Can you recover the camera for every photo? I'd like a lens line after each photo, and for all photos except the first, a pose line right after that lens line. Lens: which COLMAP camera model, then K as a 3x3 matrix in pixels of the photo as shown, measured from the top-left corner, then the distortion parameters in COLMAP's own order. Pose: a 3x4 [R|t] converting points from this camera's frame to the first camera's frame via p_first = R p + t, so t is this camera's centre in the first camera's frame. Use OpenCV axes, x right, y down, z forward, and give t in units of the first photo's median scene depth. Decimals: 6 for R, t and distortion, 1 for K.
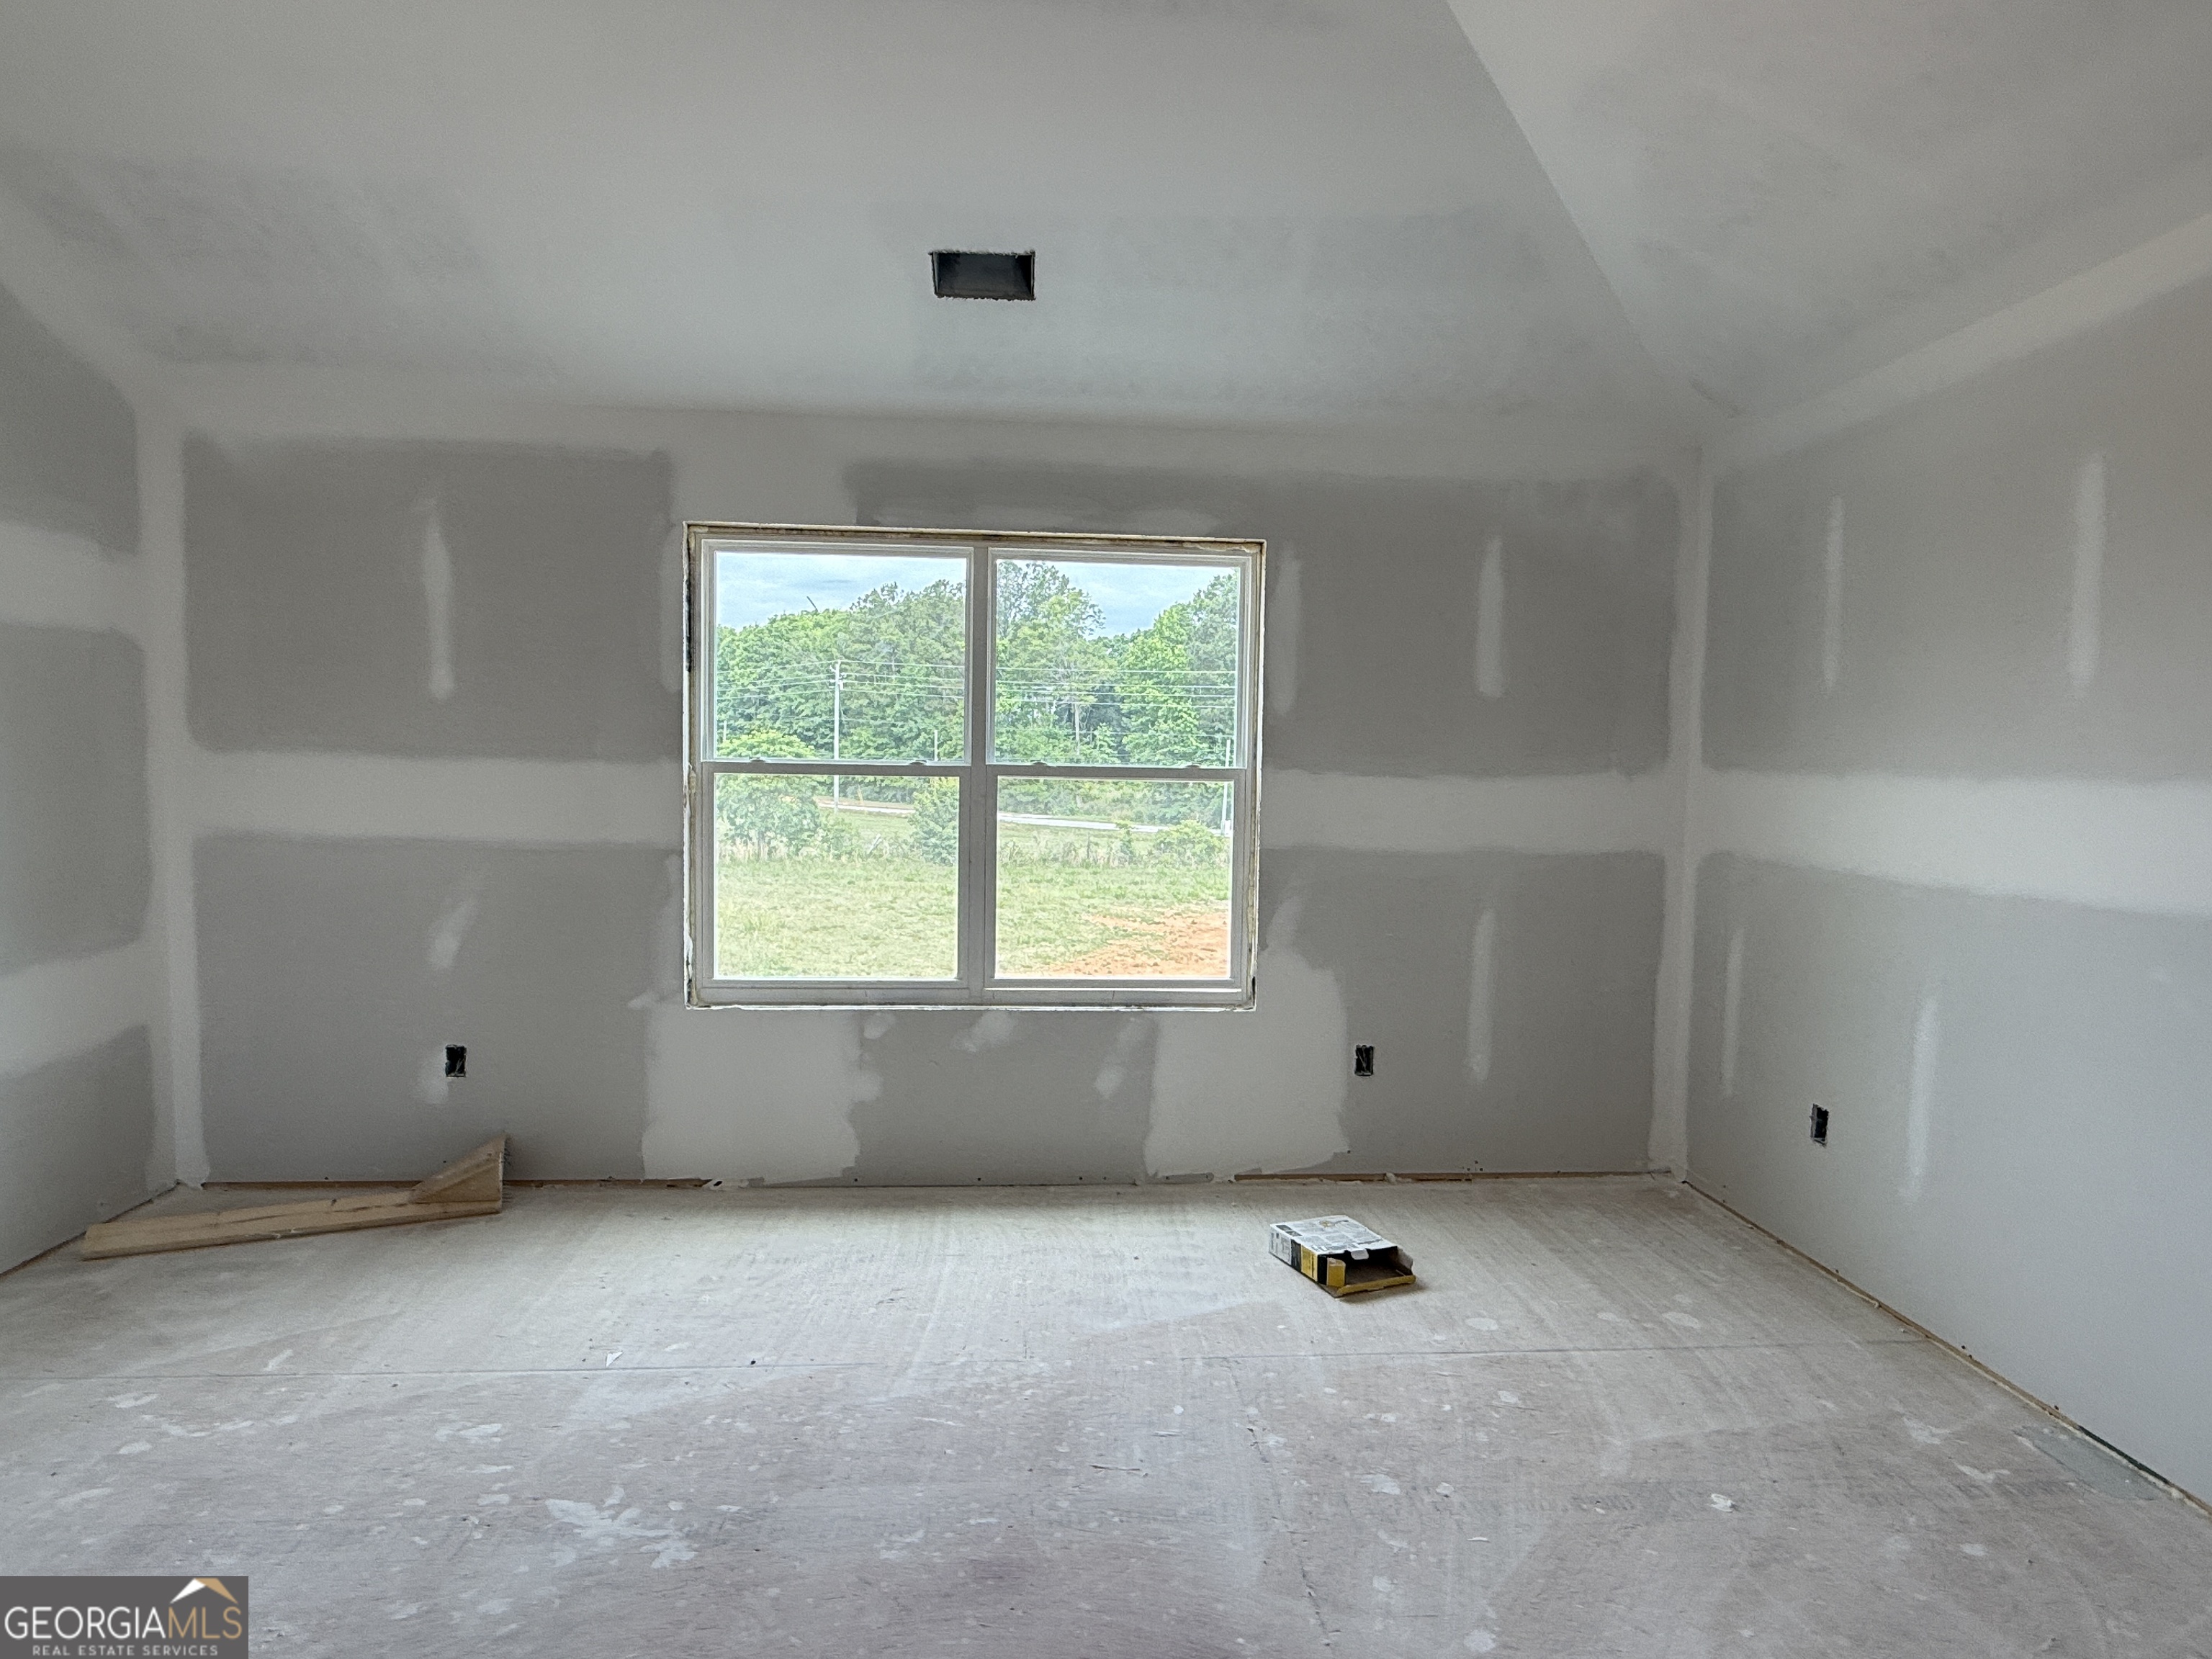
lens RADIAL K [[1255.4, 0, 1086.9], [0, 1255.4, 830.7], [0, 0, 1]] dist [0.001018, 0.000164]
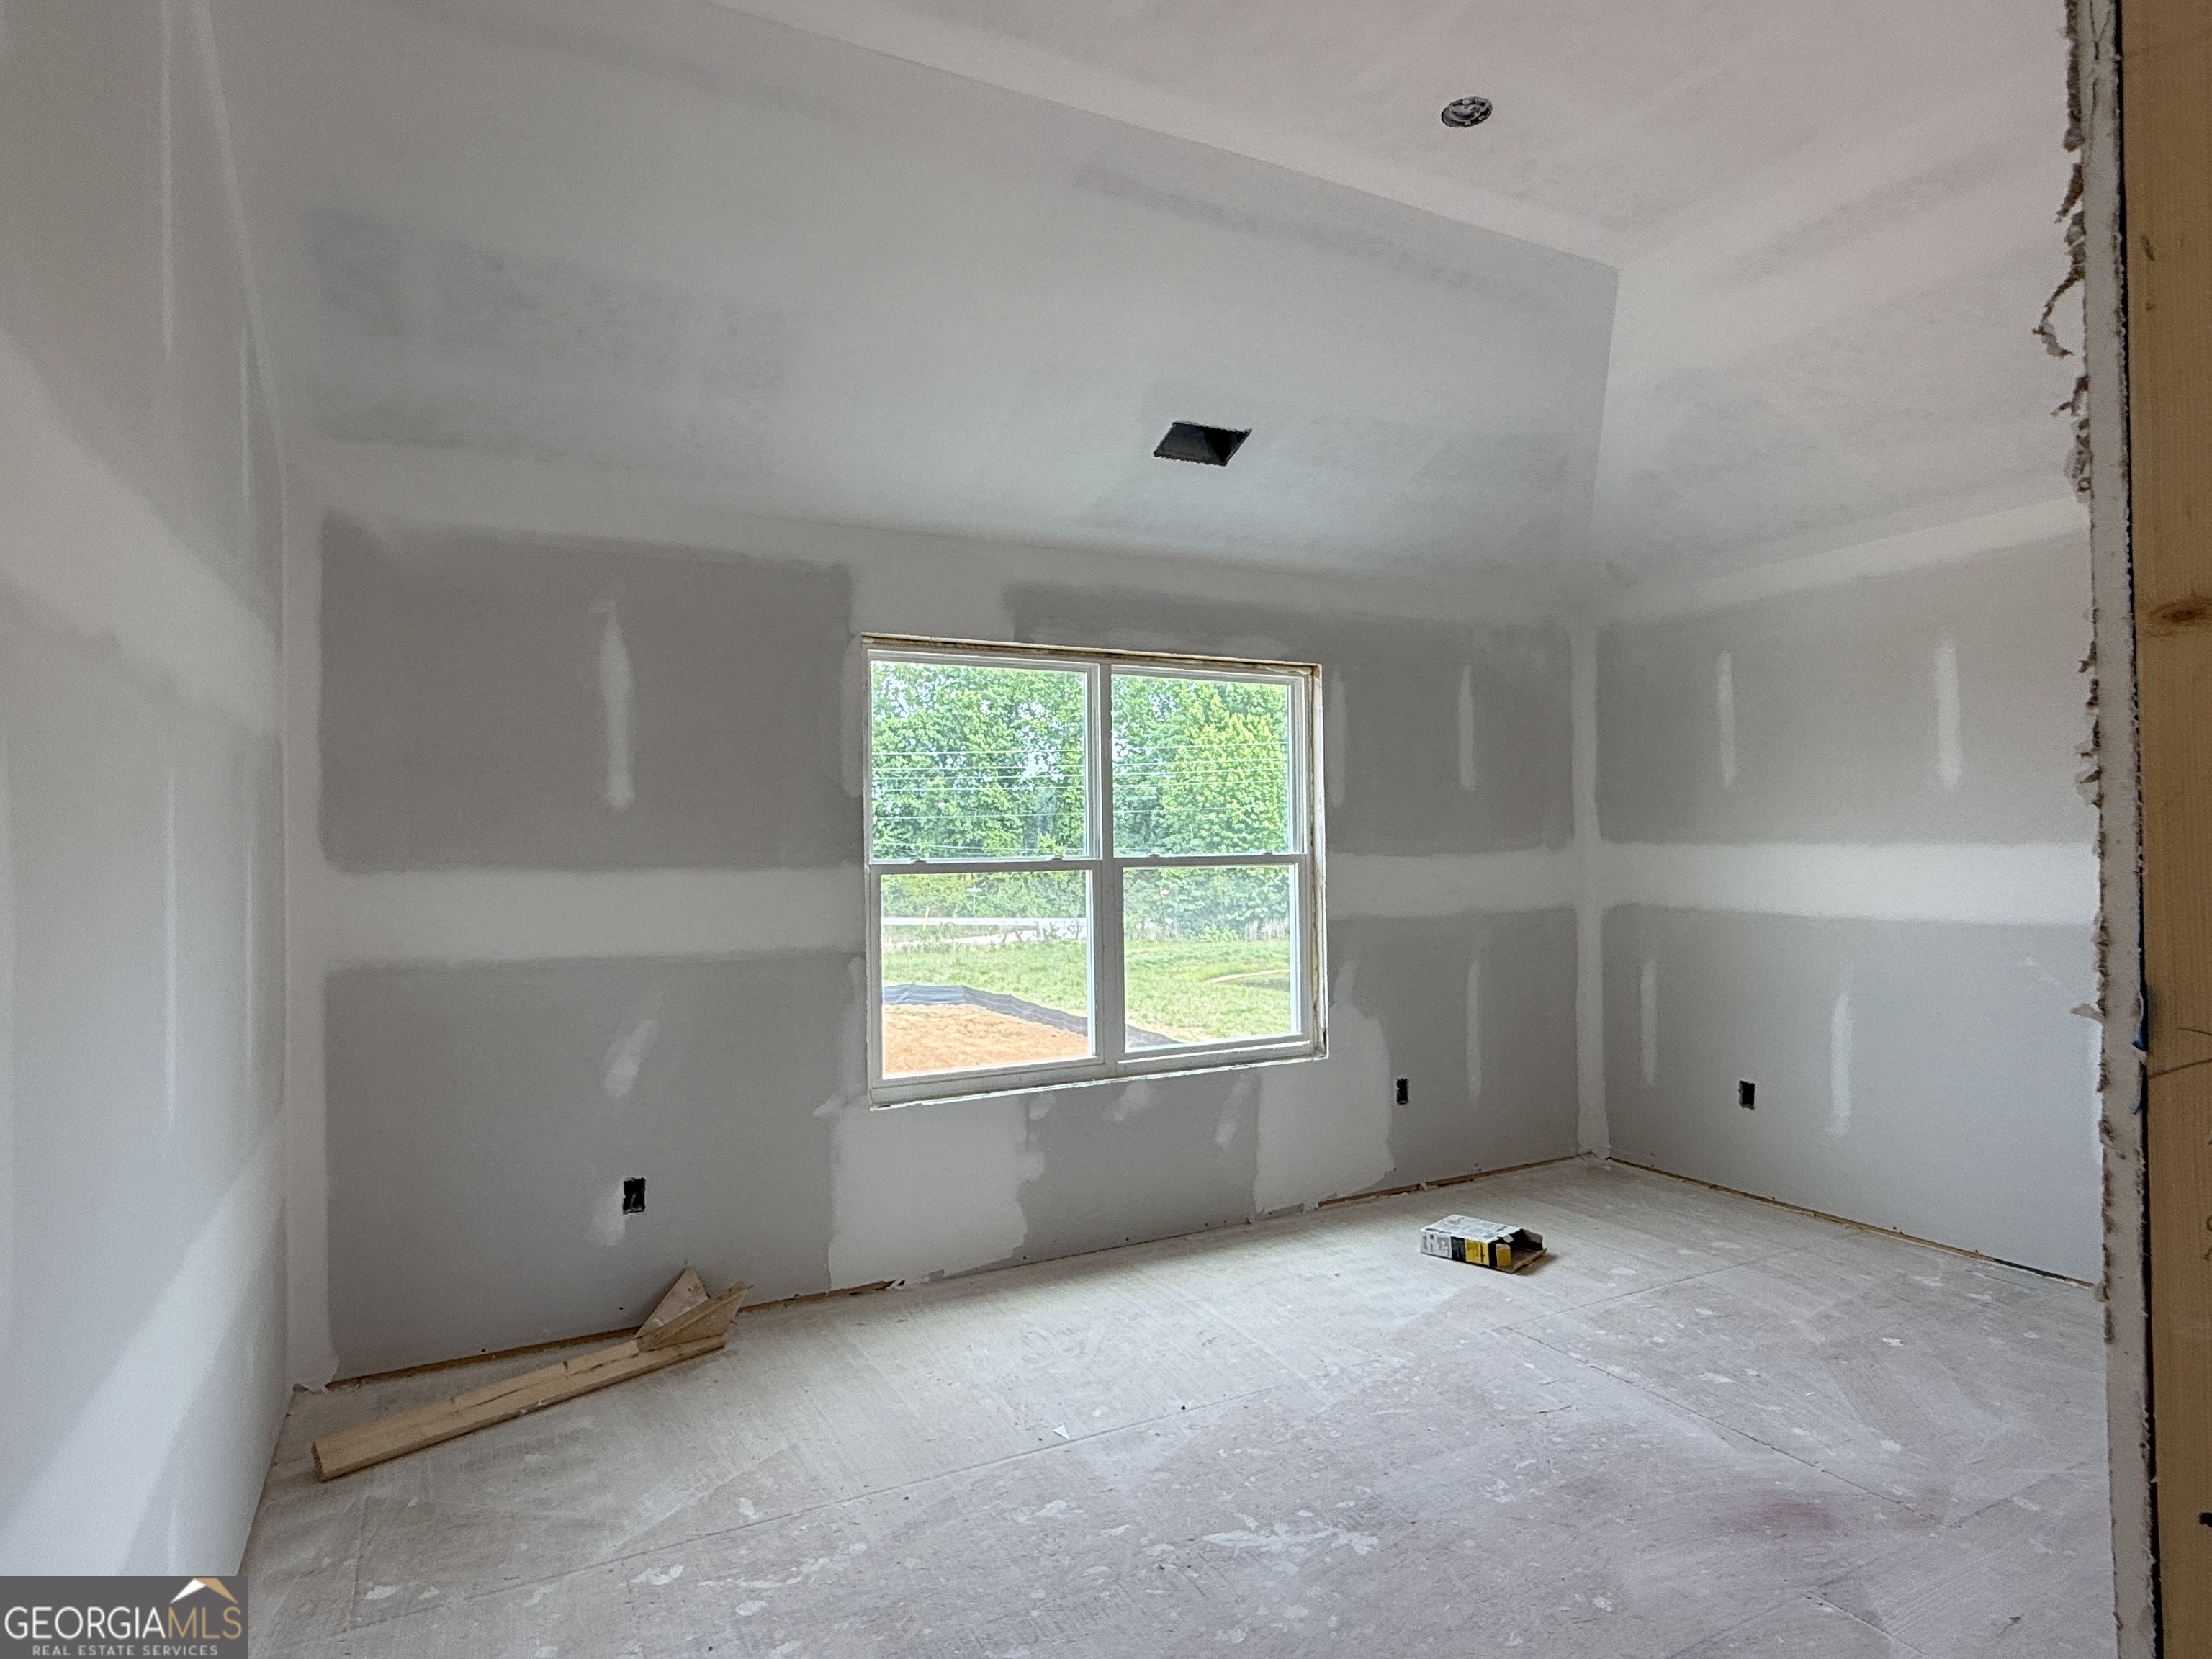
lens RADIAL K [[1255.4, 0, 1097.8], [0, 1255.4, 821.8], [0, 0, 1]] dist [0.001018, 0.000164]
pose [[0.914942, -0.022404, 0.402964, -0.577194], [0.052461, 0.996589, -0.063705, -0.015458], [-0.400162, 0.079427, 0.912996, -0.009096]]
